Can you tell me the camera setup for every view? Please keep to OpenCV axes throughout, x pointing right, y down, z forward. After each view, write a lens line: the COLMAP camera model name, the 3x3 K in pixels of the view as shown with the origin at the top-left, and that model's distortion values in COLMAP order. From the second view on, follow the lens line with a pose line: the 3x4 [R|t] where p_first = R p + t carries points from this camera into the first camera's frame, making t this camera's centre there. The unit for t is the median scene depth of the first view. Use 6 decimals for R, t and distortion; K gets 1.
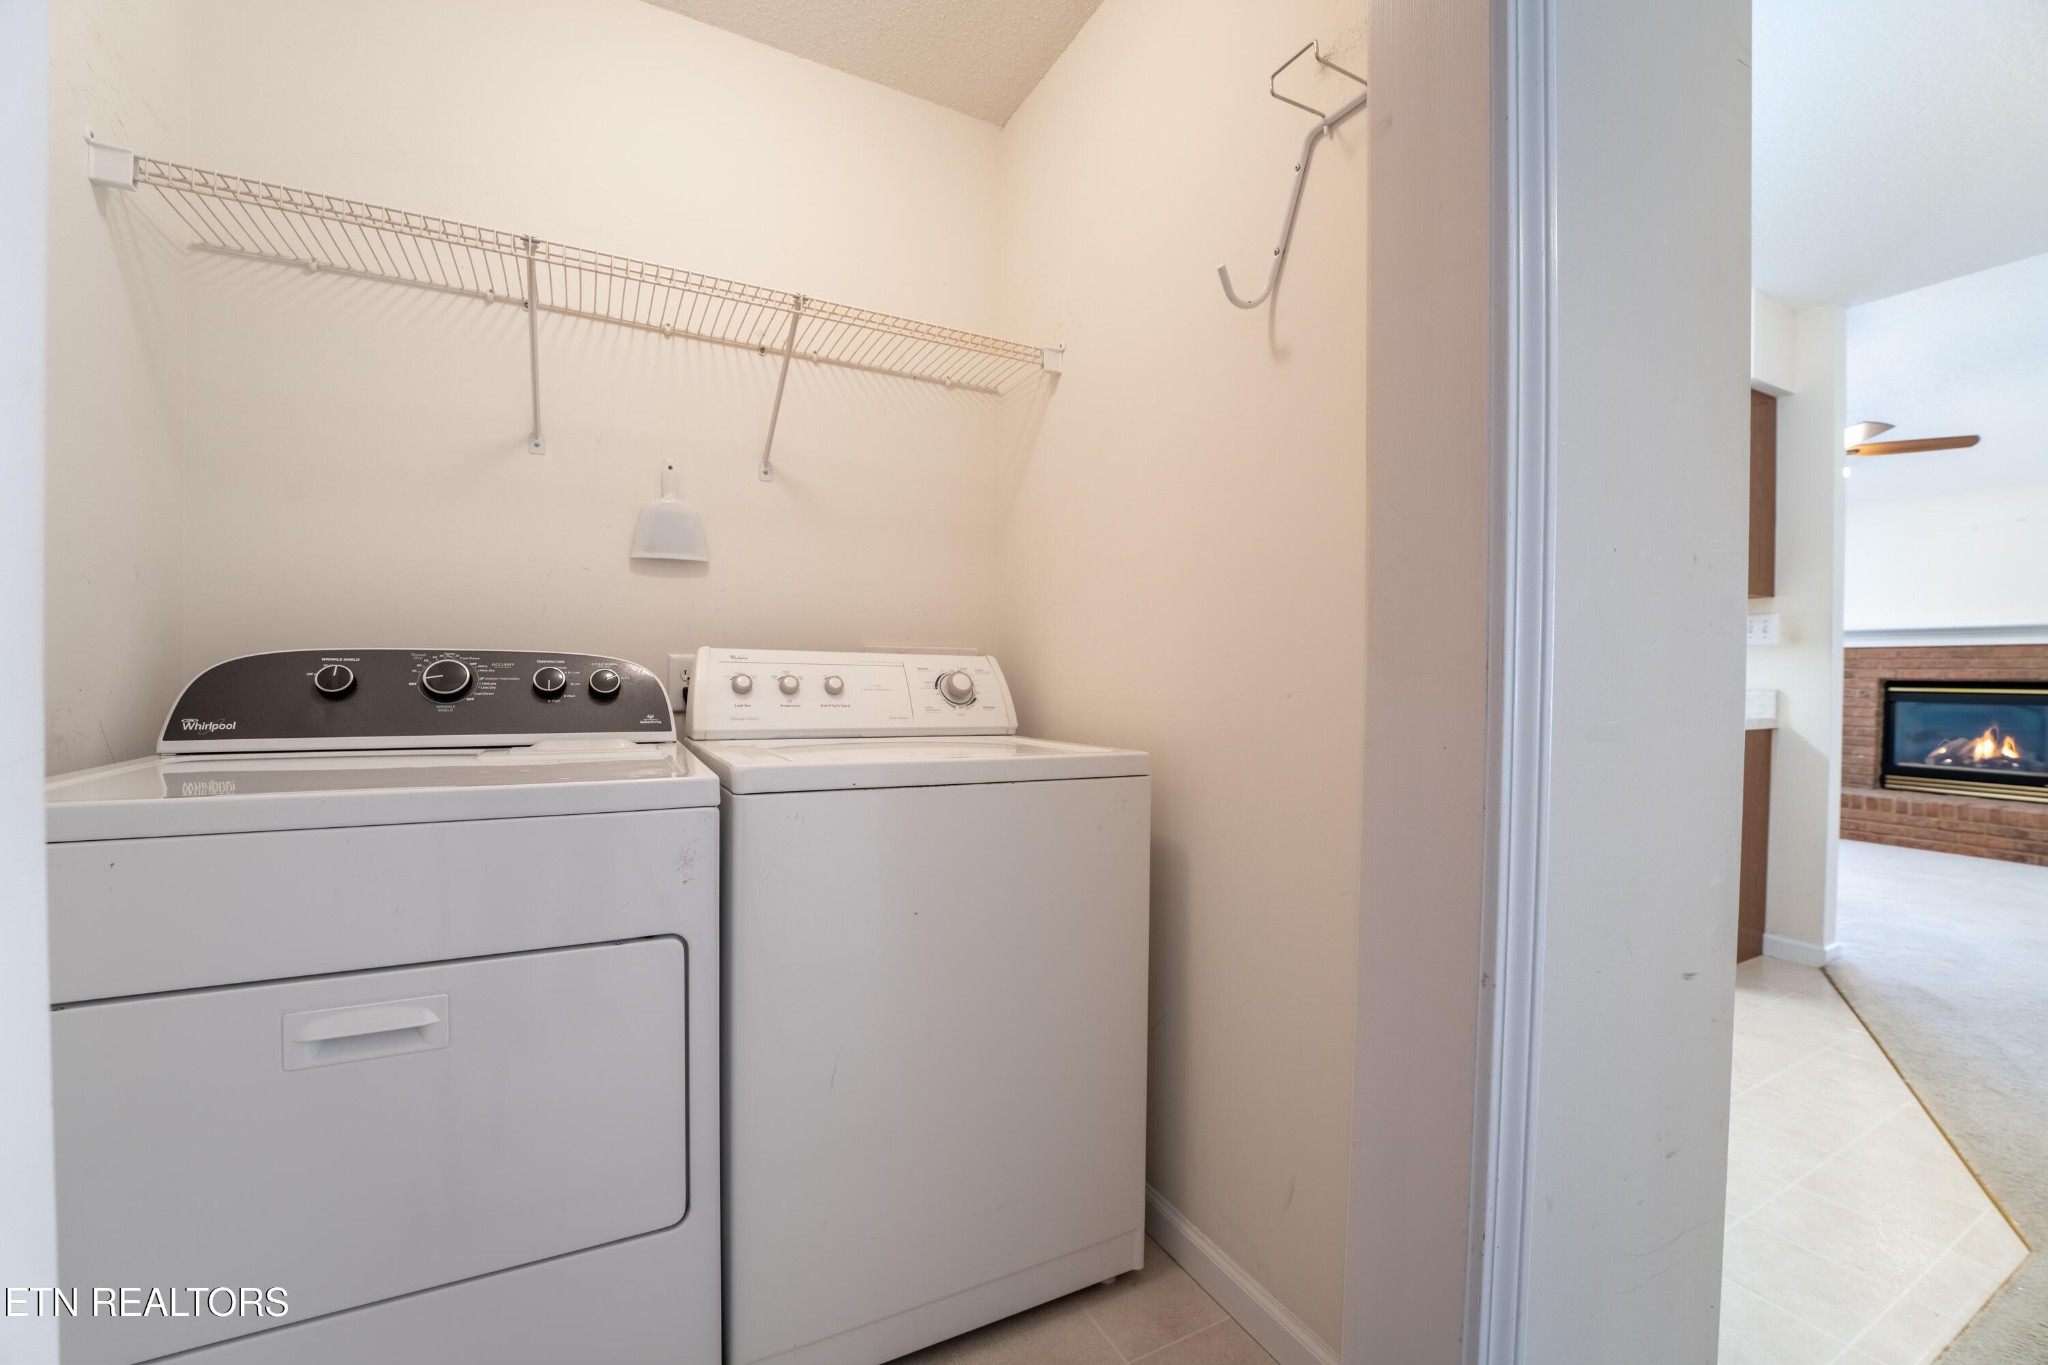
lens RADIAL K [[843.8, 0, 1027.3], [0, 843.8, 681.7], [0, 0, 1]] dist [-0.032756, 0.004411]
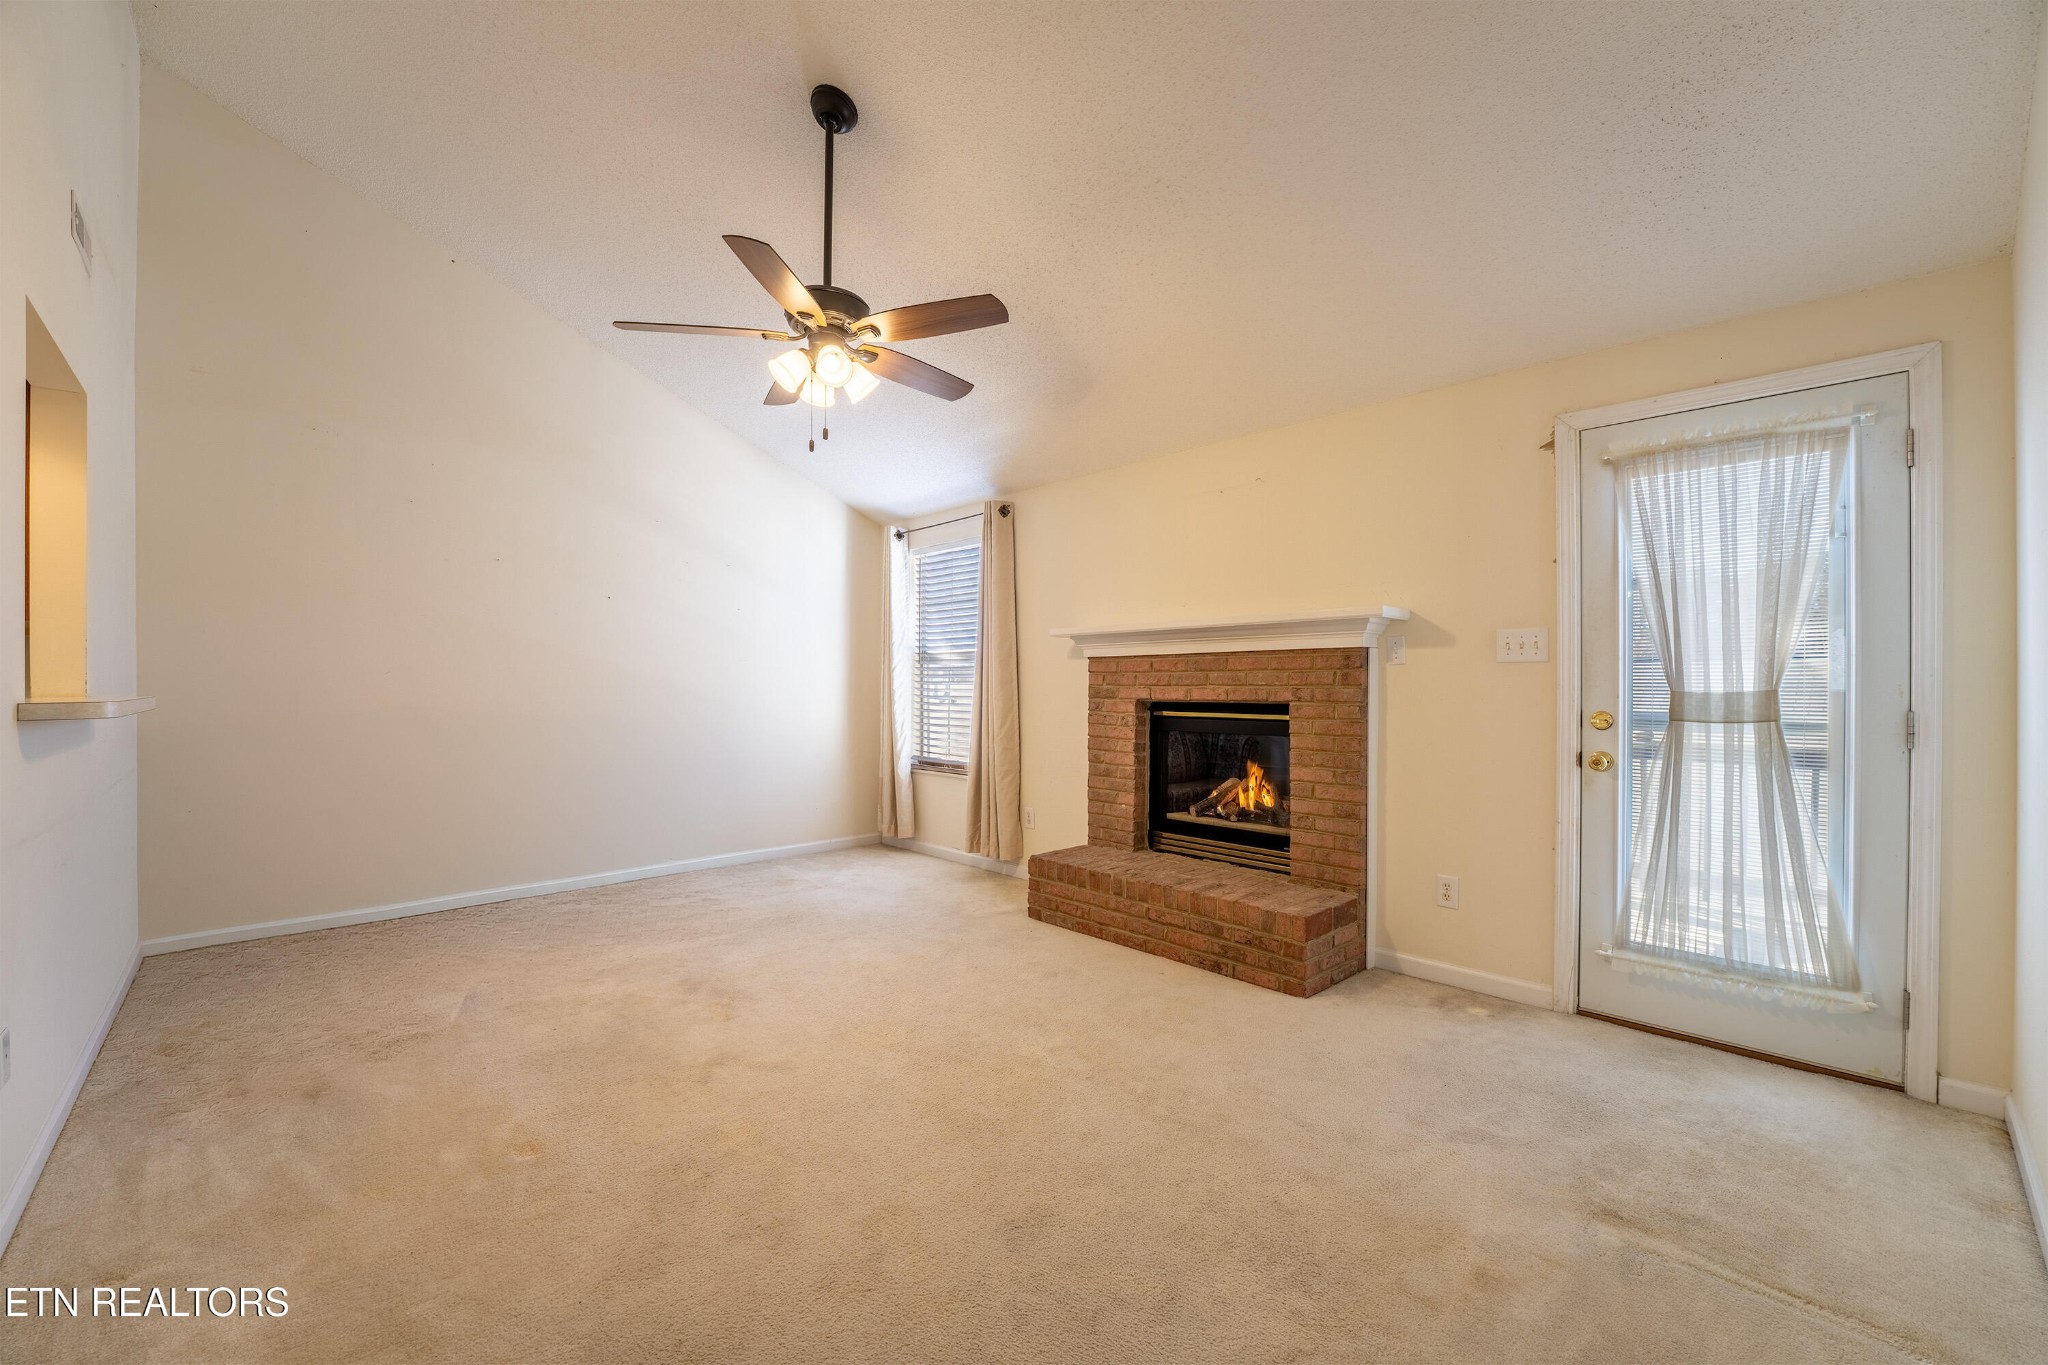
lens RADIAL K [[876.9, 0, 1006.5], [0, 876.9, 683.0], [0, 0, 1]] dist [-0.023298, 0.003454]
pose [[0.962815, -0.015122, 0.269736, 0.695746], [0.018053, 0.999802, -0.008386, -0.013511], [-0.269556, 0.012944, 0.962898, 0.272505]]
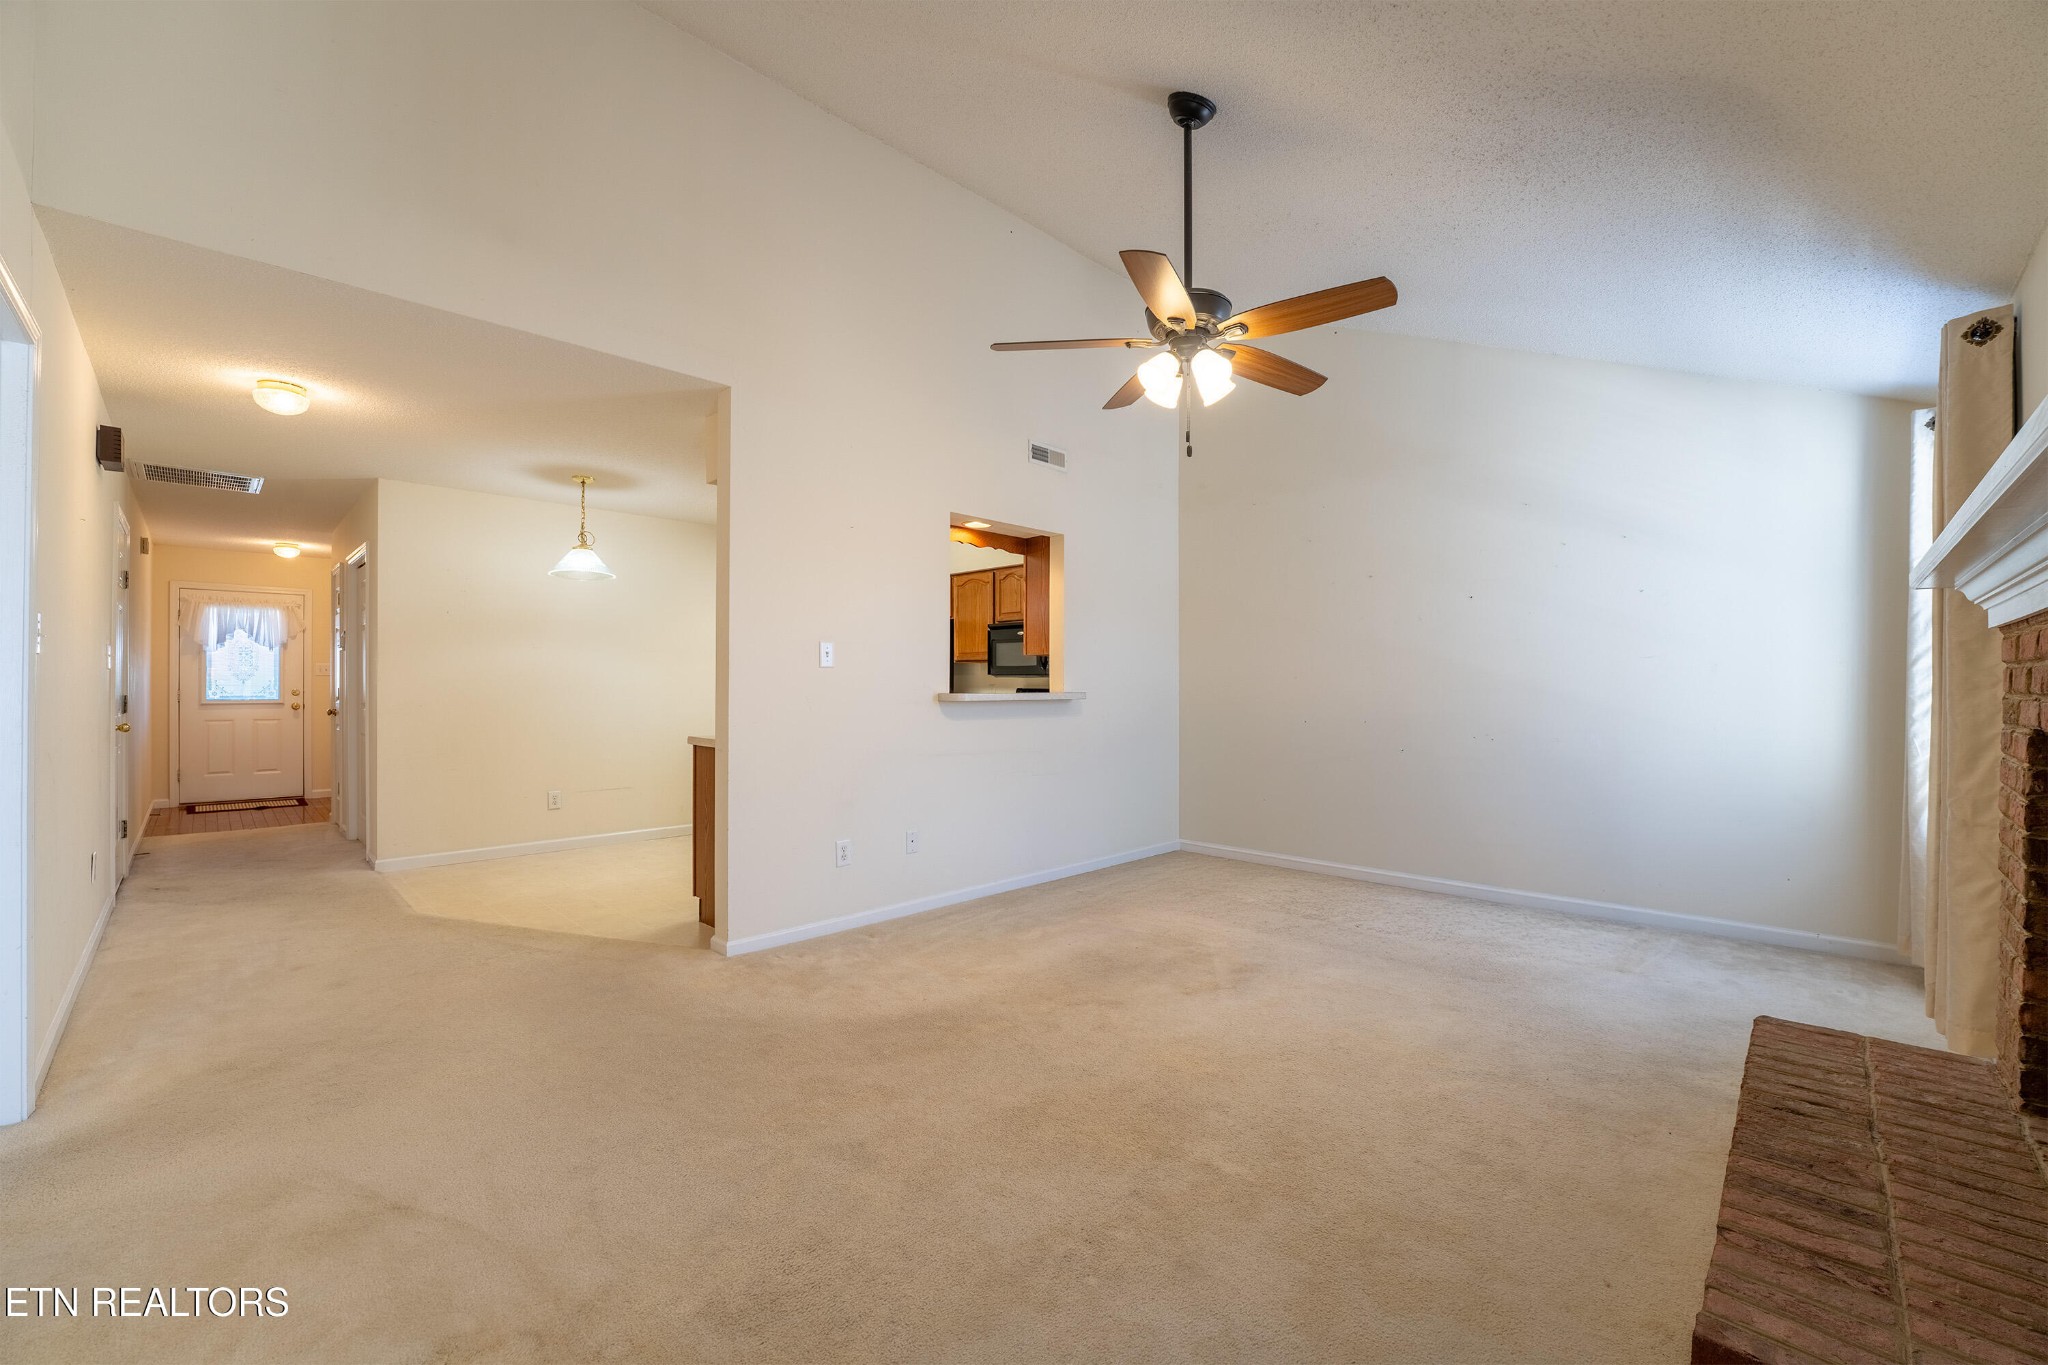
lens RADIAL K [[876.9, 0, 1039.1], [0, 876.9, 686.0], [0, 0, 1]] dist [-0.023298, 0.003454]
pose [[0.279711, -0.013337, -0.959992, 1.169274], [-0.010672, 0.999799, -0.017000, -0.010871], [0.960025, 0.015000, 0.279512, 0.549409]]
